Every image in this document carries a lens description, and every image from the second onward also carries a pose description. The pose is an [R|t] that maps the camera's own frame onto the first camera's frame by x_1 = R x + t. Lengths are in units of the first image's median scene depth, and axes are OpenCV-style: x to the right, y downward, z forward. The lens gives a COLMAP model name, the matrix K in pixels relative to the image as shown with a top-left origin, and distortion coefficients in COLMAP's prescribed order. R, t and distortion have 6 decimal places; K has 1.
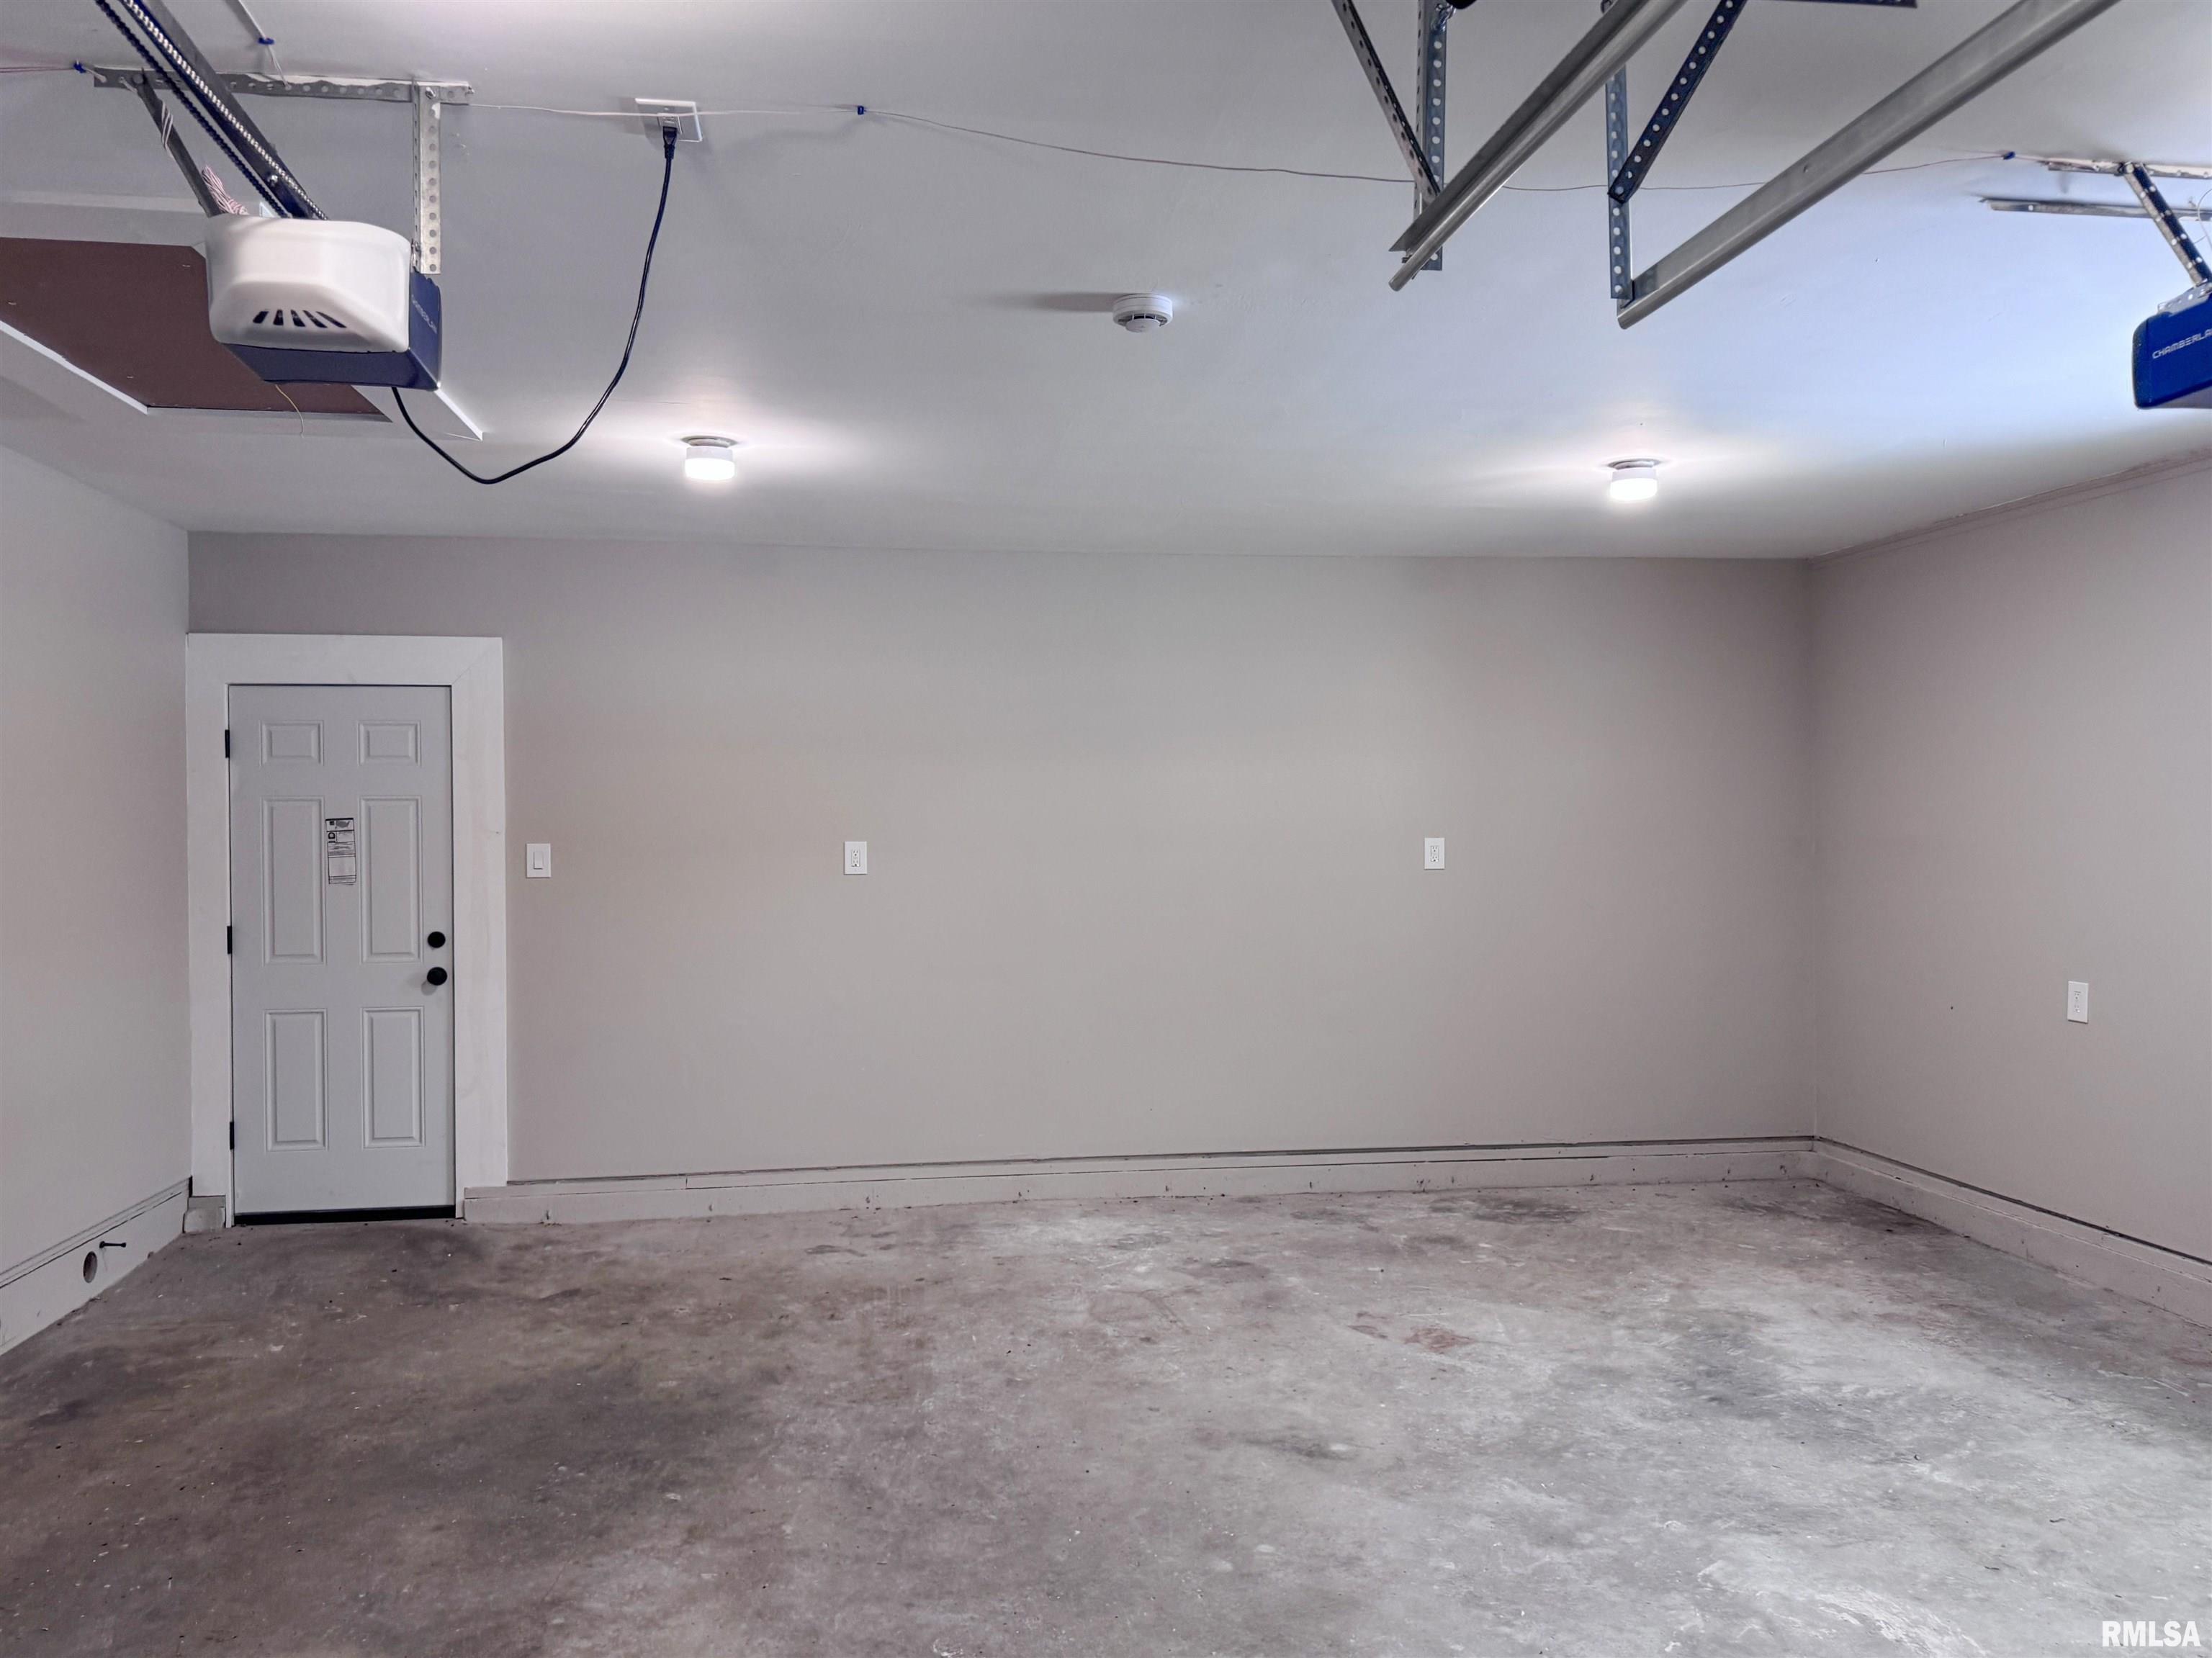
lens RADIAL K [[1615.8, 0, 1100.9], [0, 1615.8, 831.8], [0, 0, 1]] dist [0.041697, -0.030751]
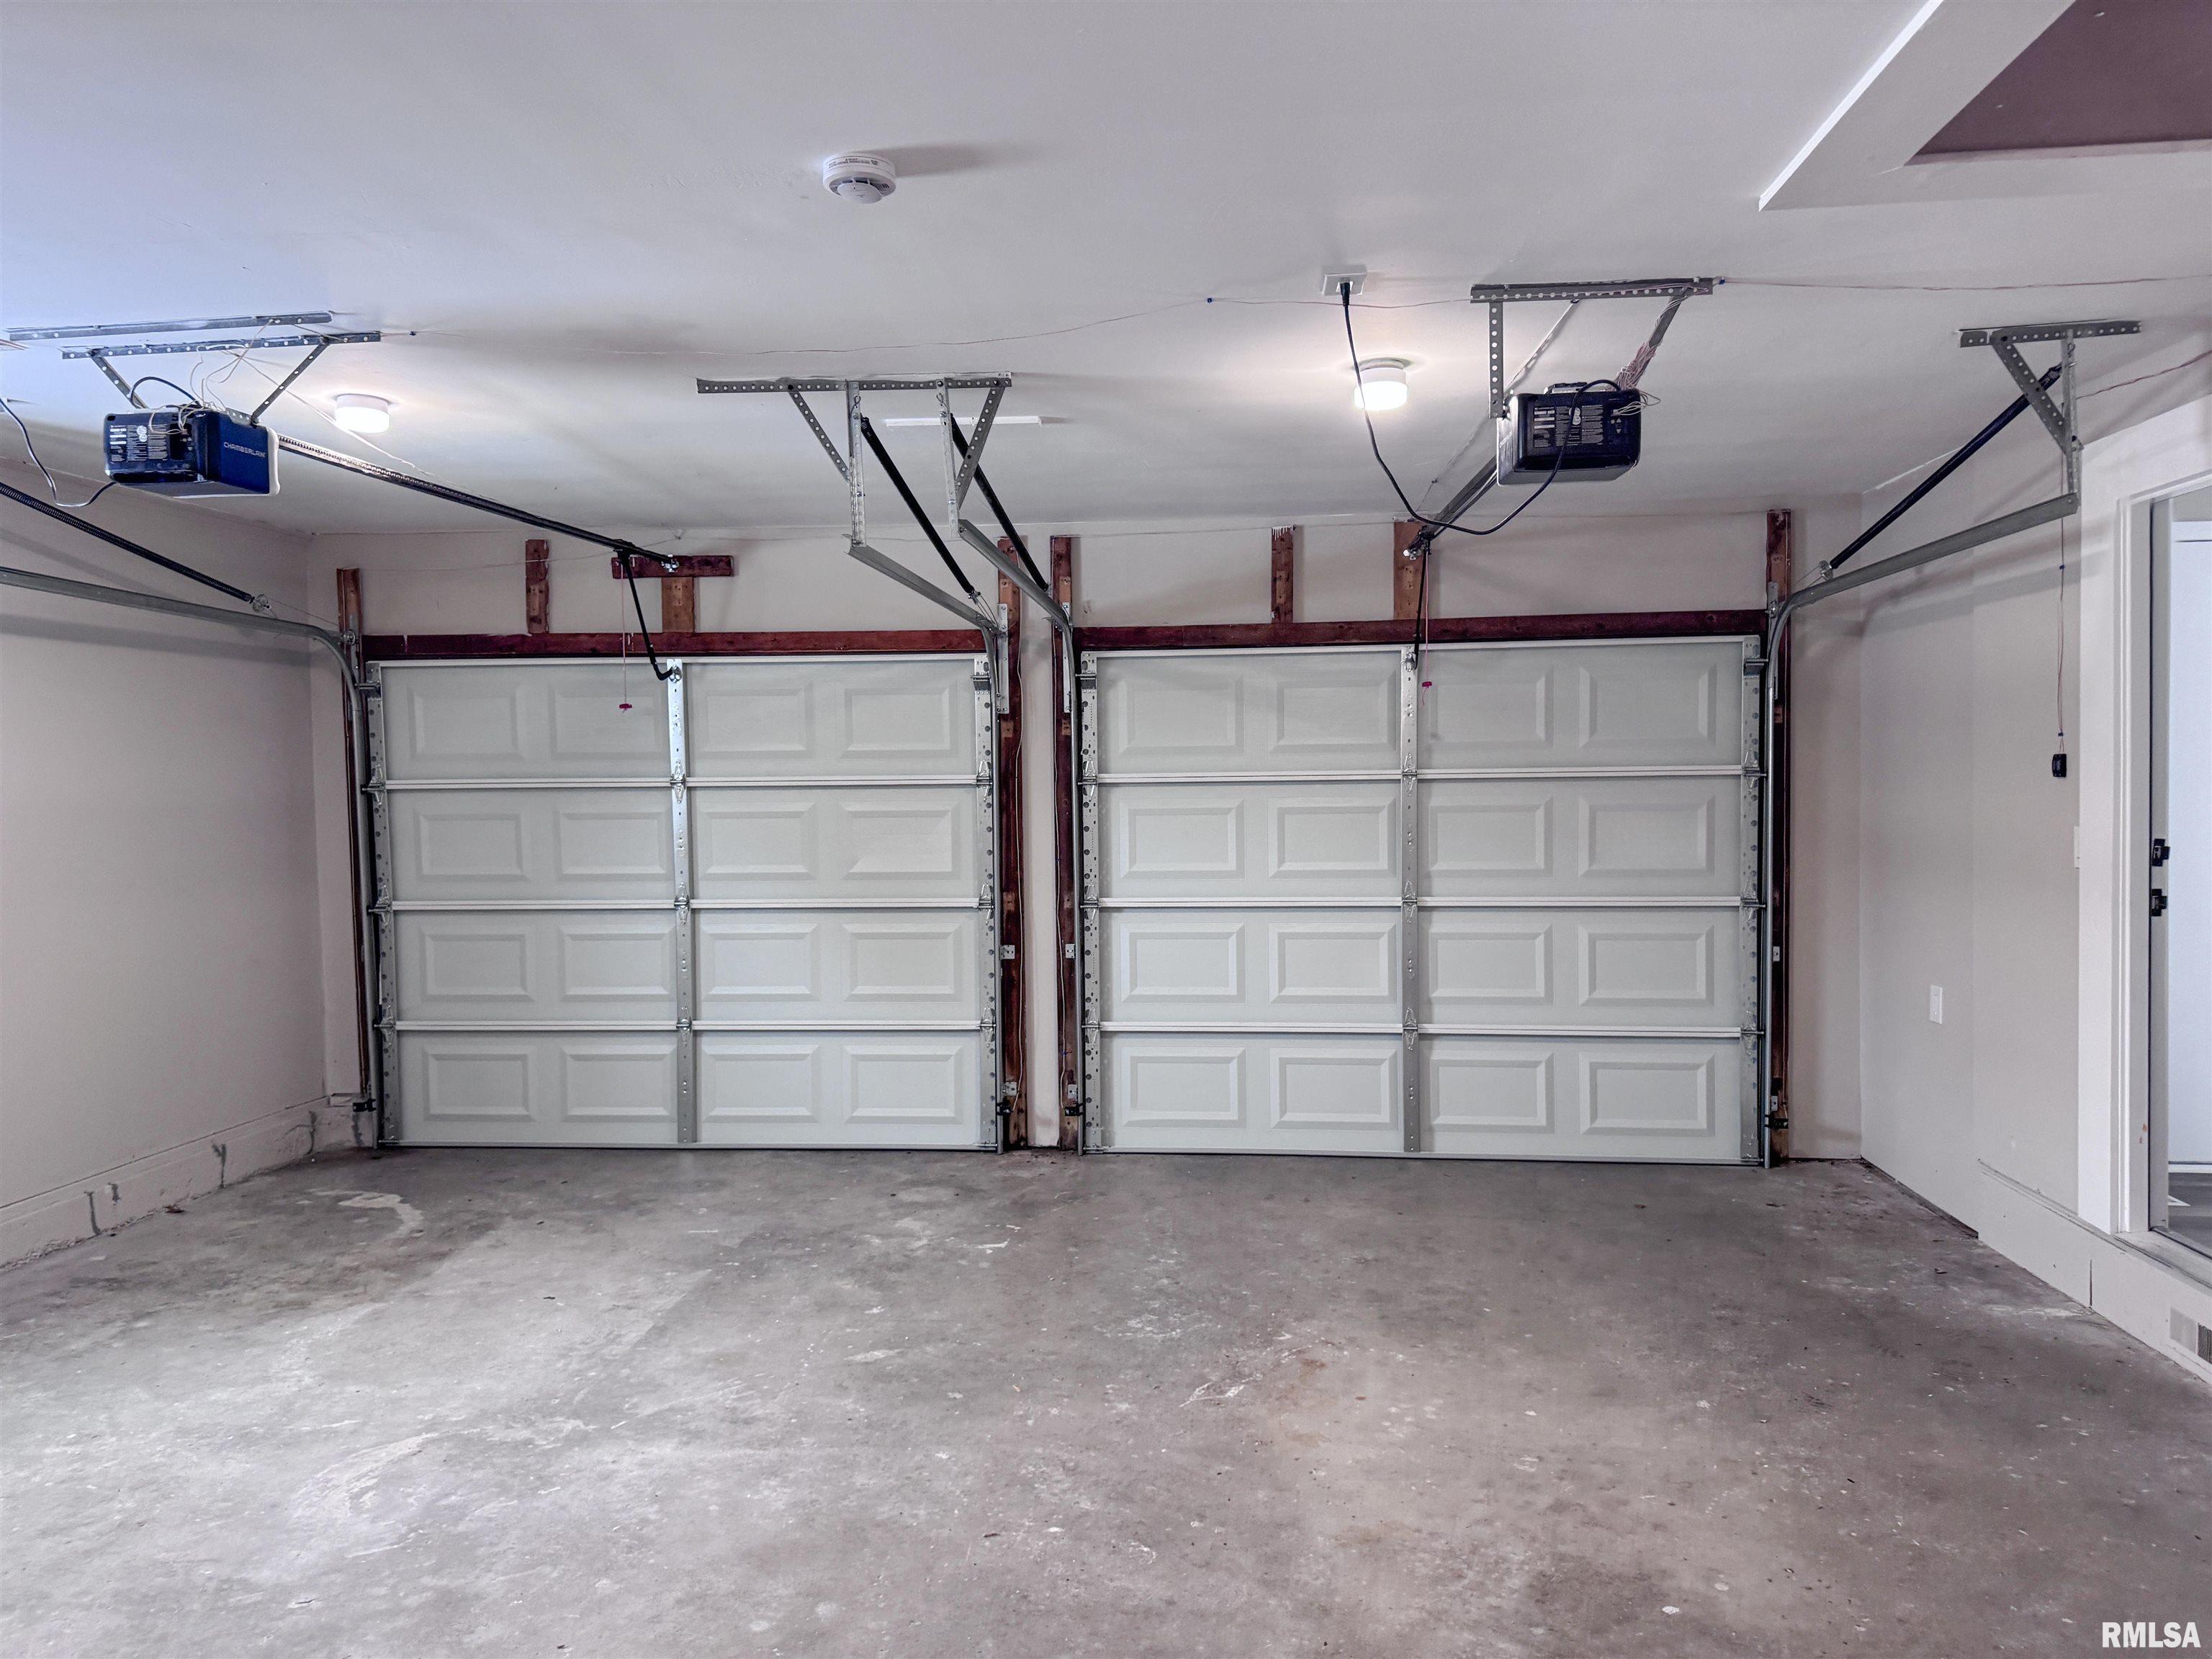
lens RADIAL K [[1615.9, 0, 1102.1], [0, 1615.9, 831.5], [0, 0, 1]] dist [0.041697, -0.030751]
pose [[-0.970258, 0.009307, 0.241894, -0.305507], [0.016872, 0.999431, 0.029219, -0.008828], [-0.241485, 0.032432, -0.969863, 1.867318]]
